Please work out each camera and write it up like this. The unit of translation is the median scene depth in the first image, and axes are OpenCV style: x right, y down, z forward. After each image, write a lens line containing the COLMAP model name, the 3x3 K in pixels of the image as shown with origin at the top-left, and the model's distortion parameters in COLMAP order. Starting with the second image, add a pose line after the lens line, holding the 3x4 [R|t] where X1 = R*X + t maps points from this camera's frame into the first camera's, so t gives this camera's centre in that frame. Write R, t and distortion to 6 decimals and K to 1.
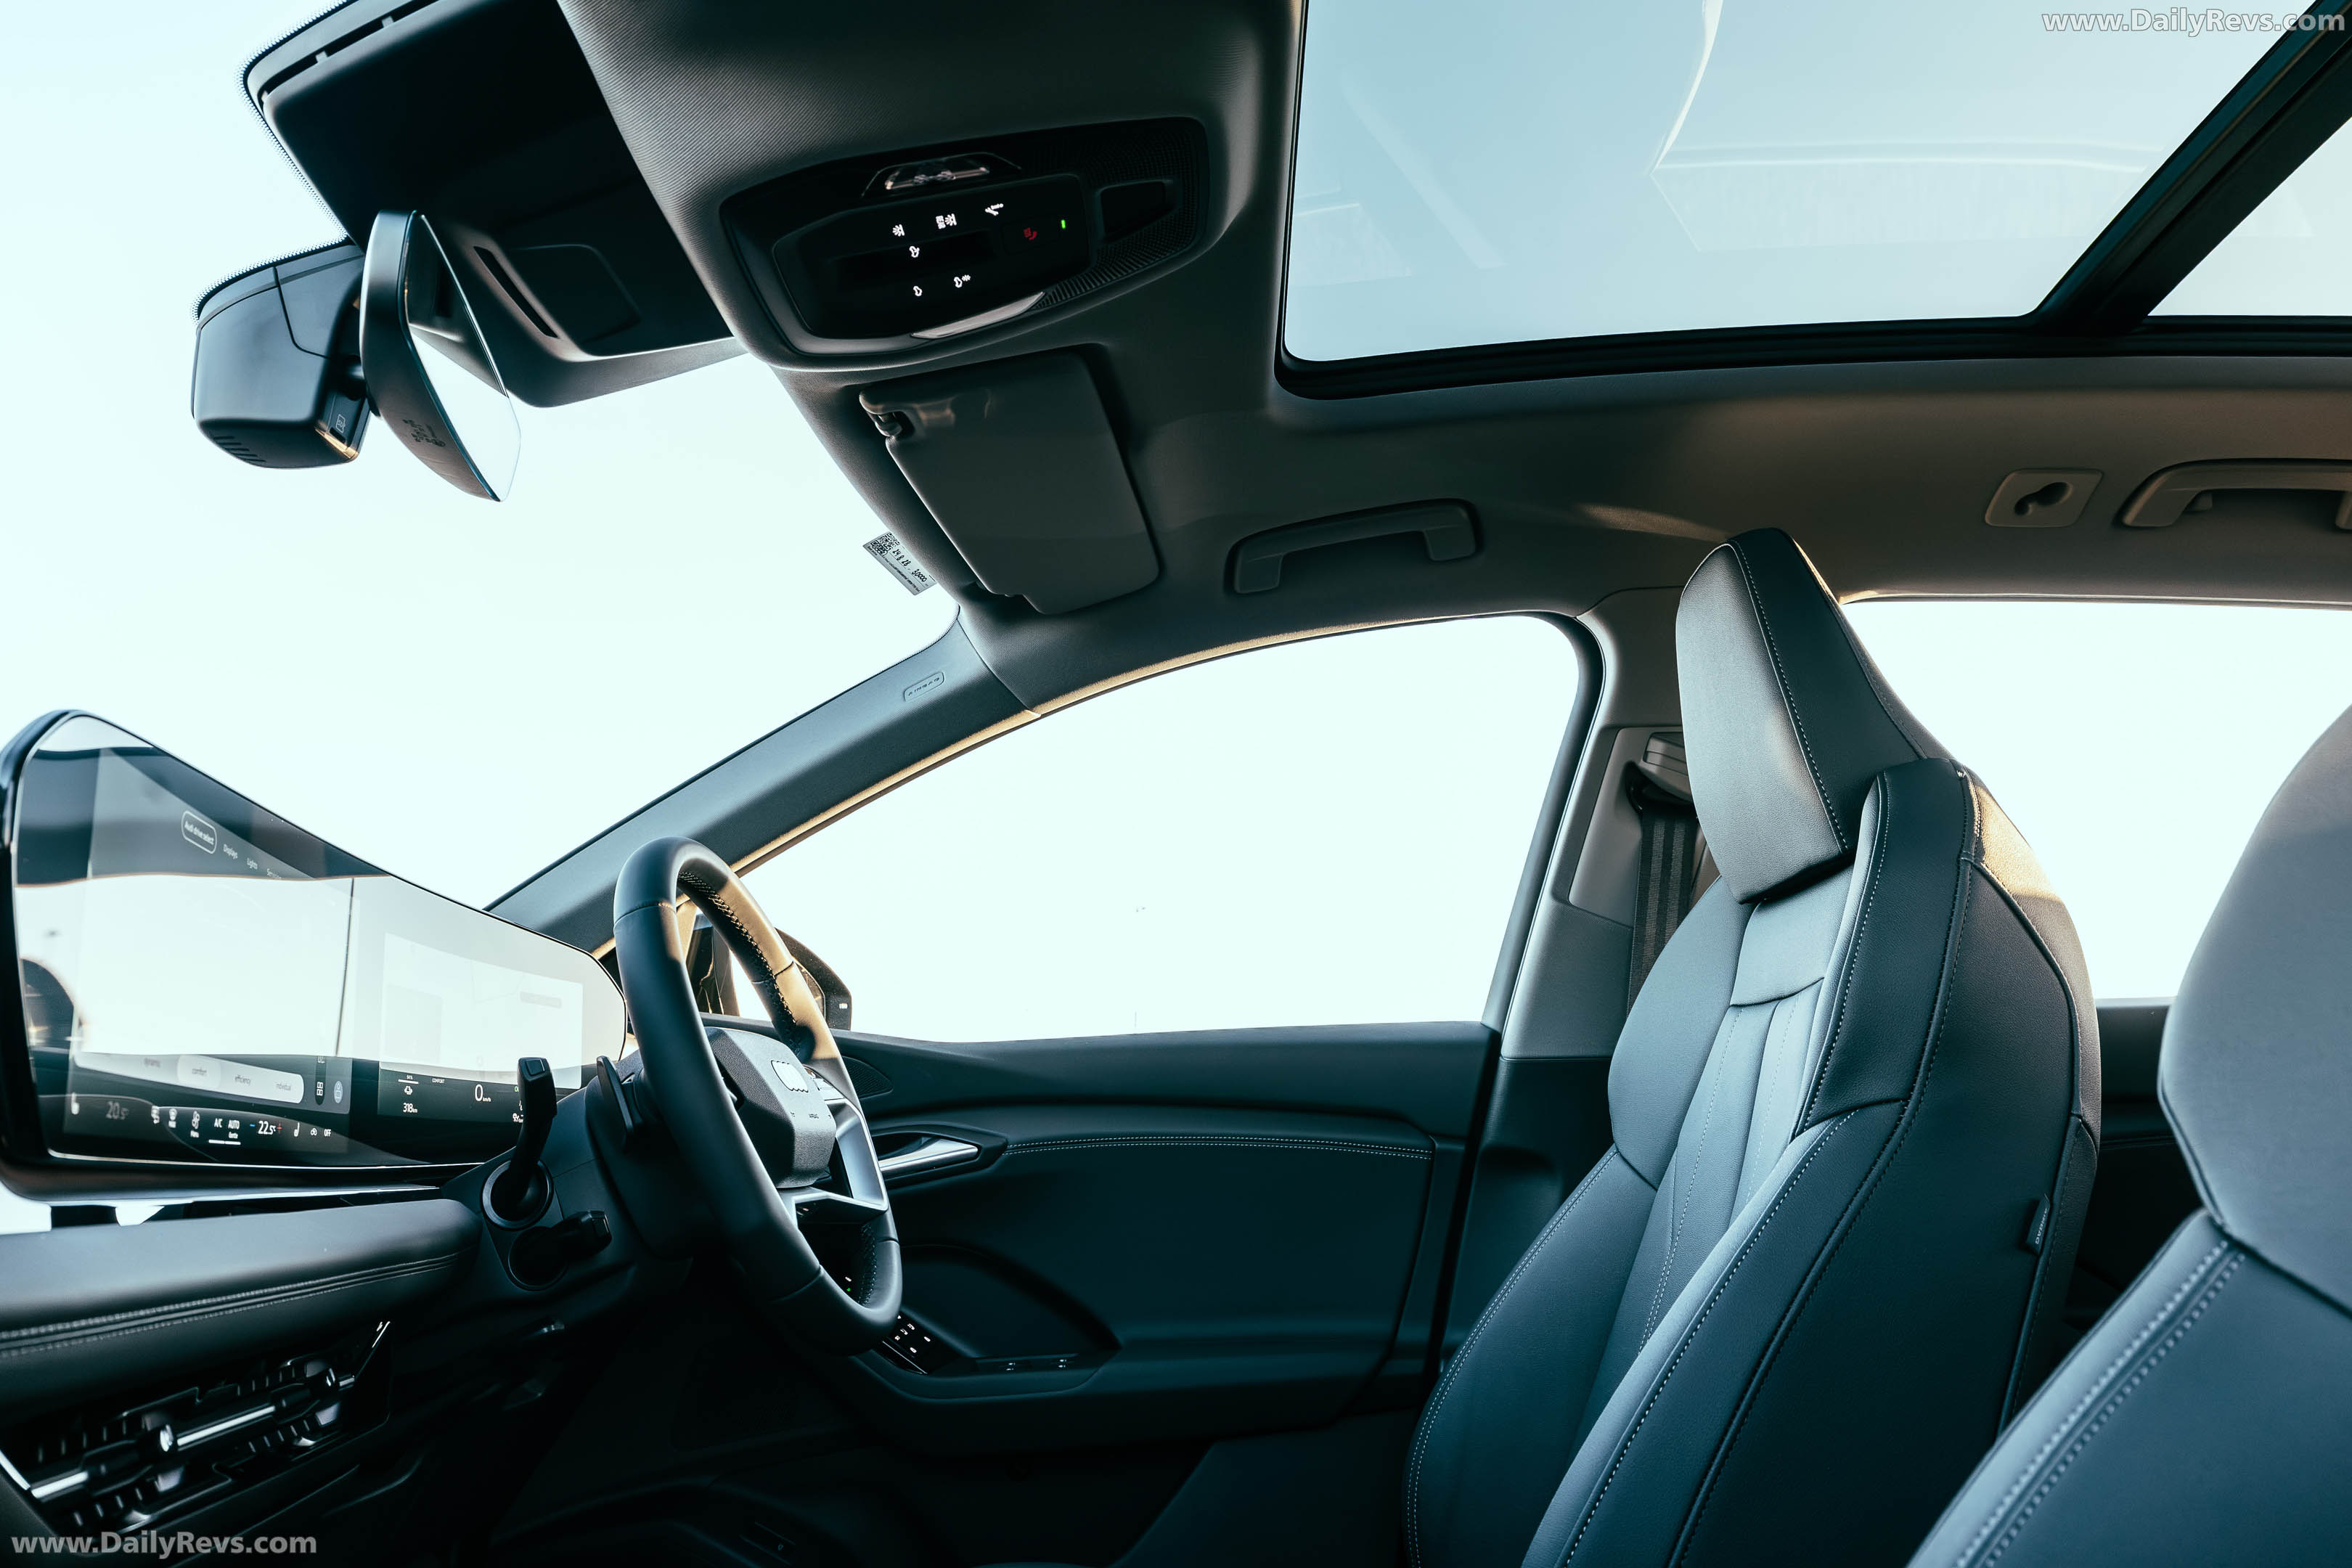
lens RADIAL K [[1516.1, 0, 1174.8], [0, 1516.1, 746.0], [0, 0, 1]] dist [0.004428, 0.002341]
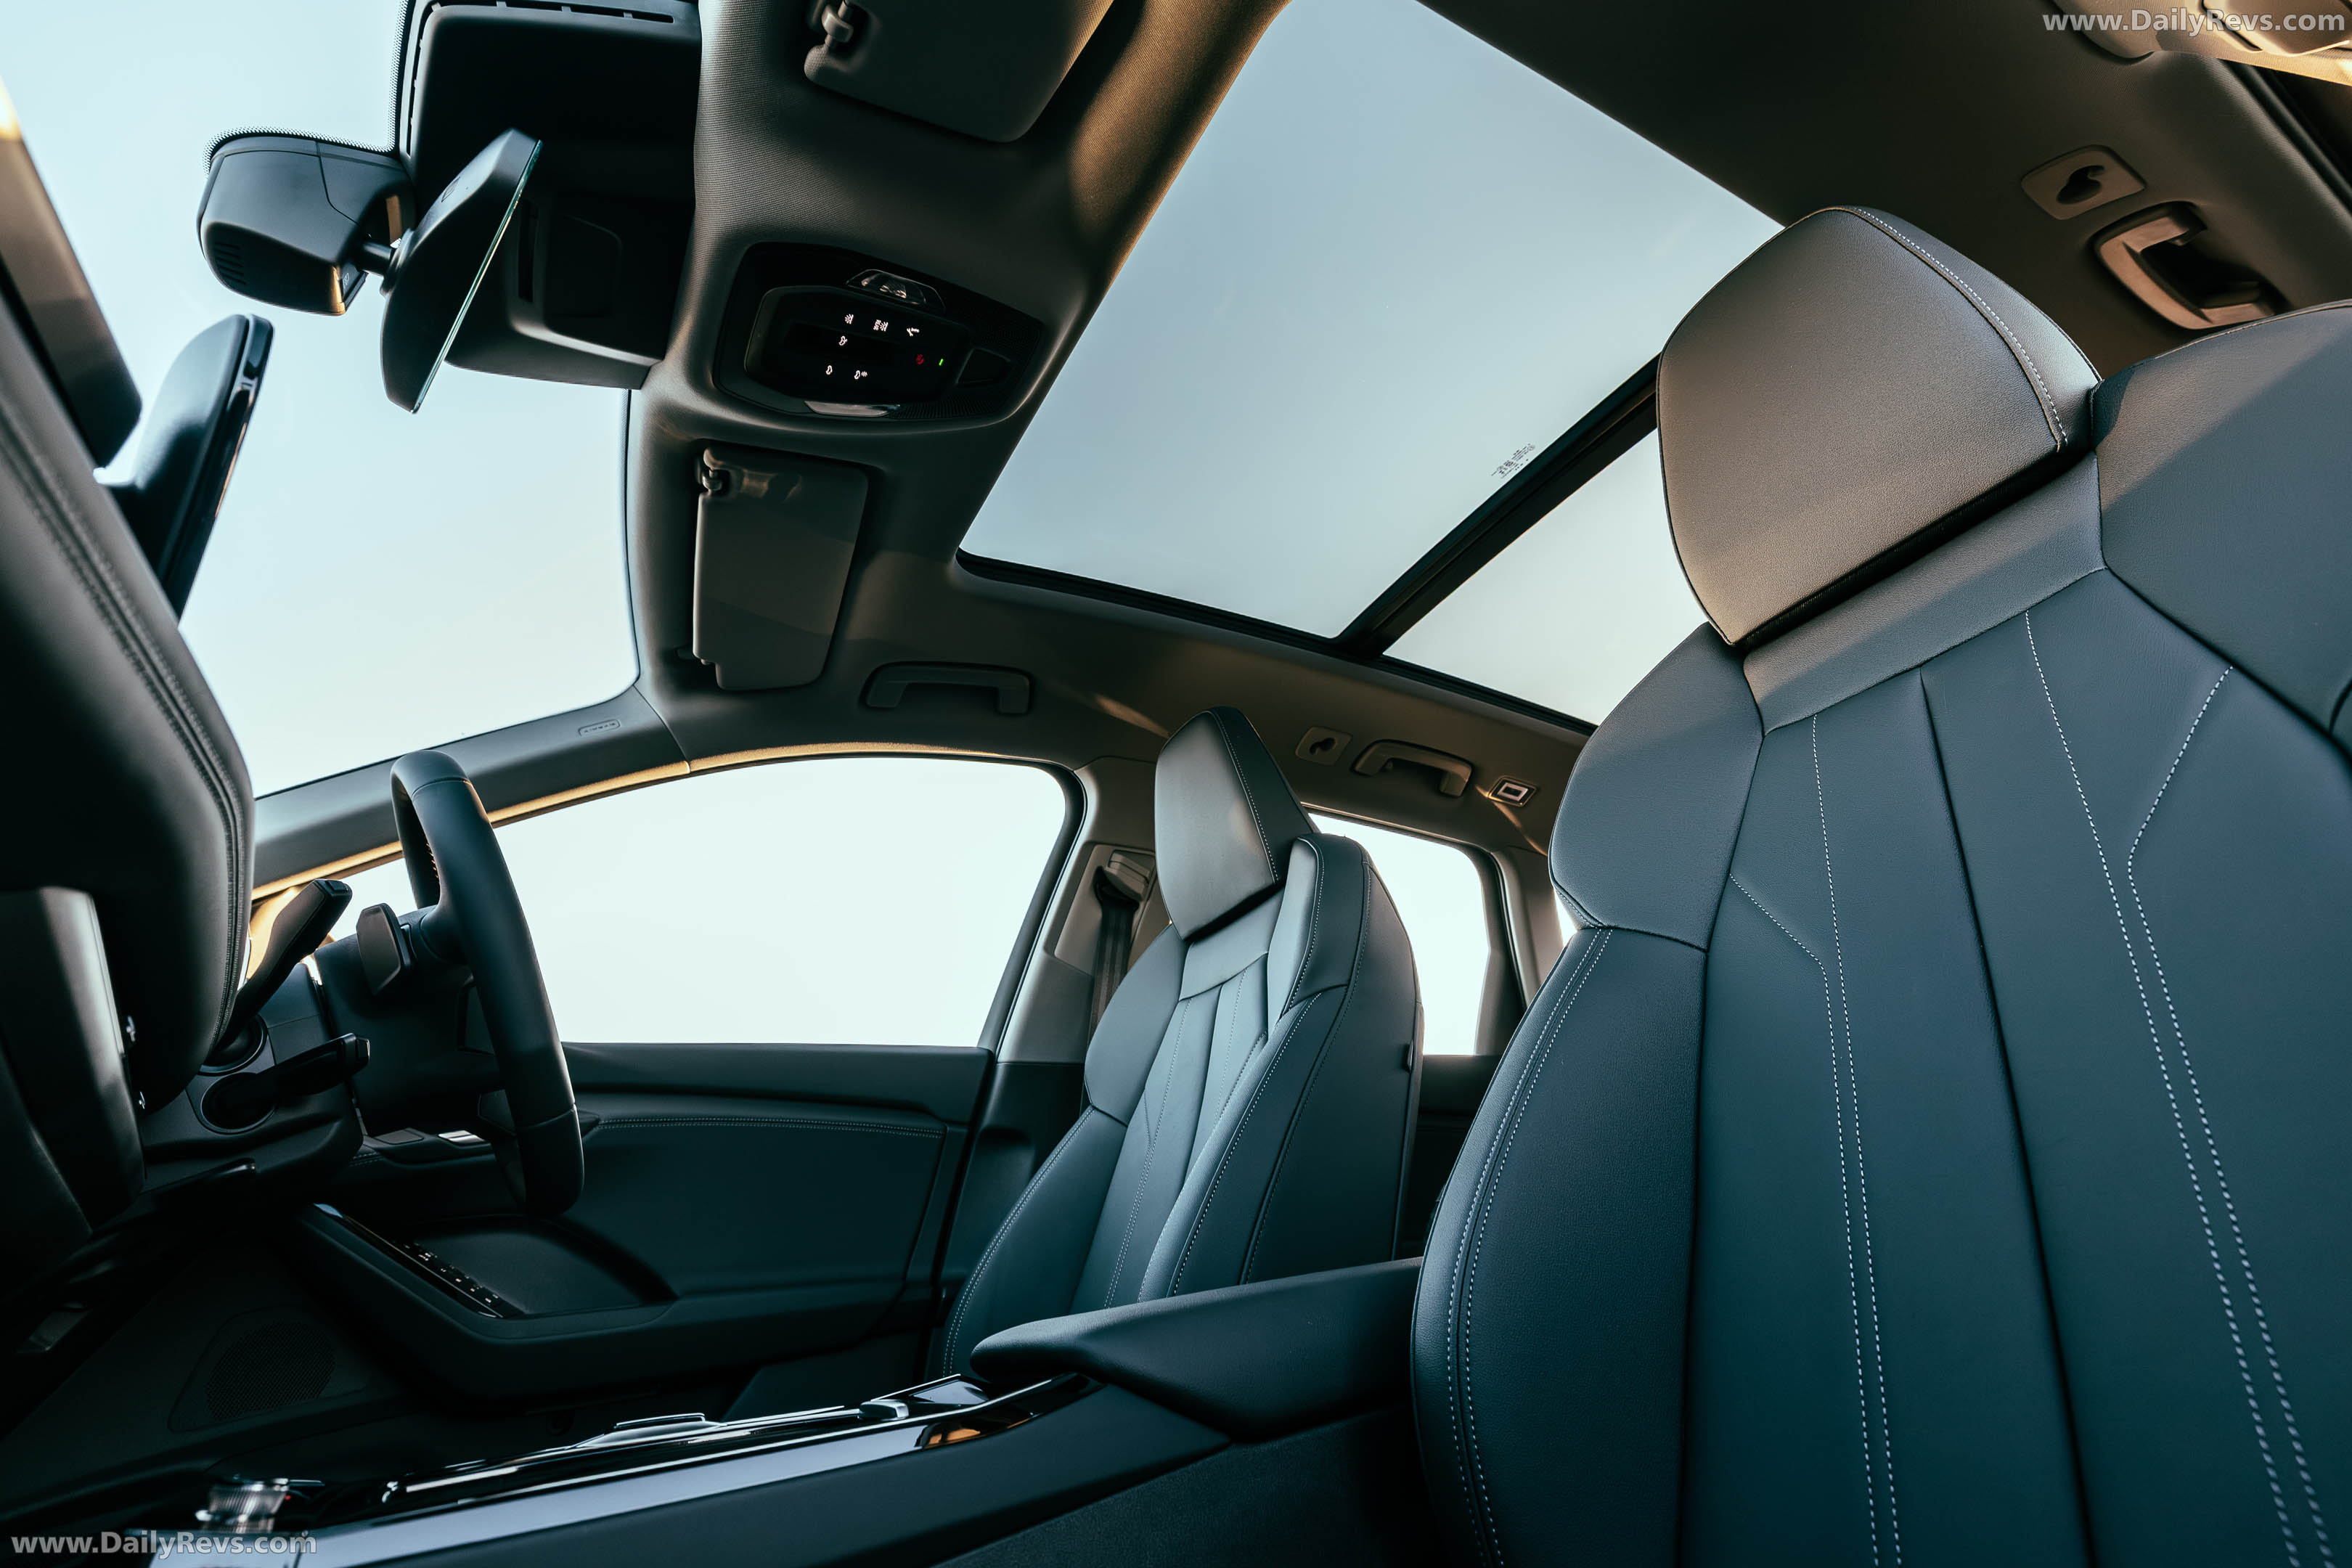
lens RADIAL K [[1111.9, 0, 1176.0], [0, 1111.9, 784.0], [0, 0, 1]] dist [0.004444, 0.000625]
pose [[0.846703, 0.177014, 0.501757, -0.227618], [-0.059939, 0.968766, -0.240624, 0.206507], [-0.528679, 0.173662, 0.830867, 0.005150]]
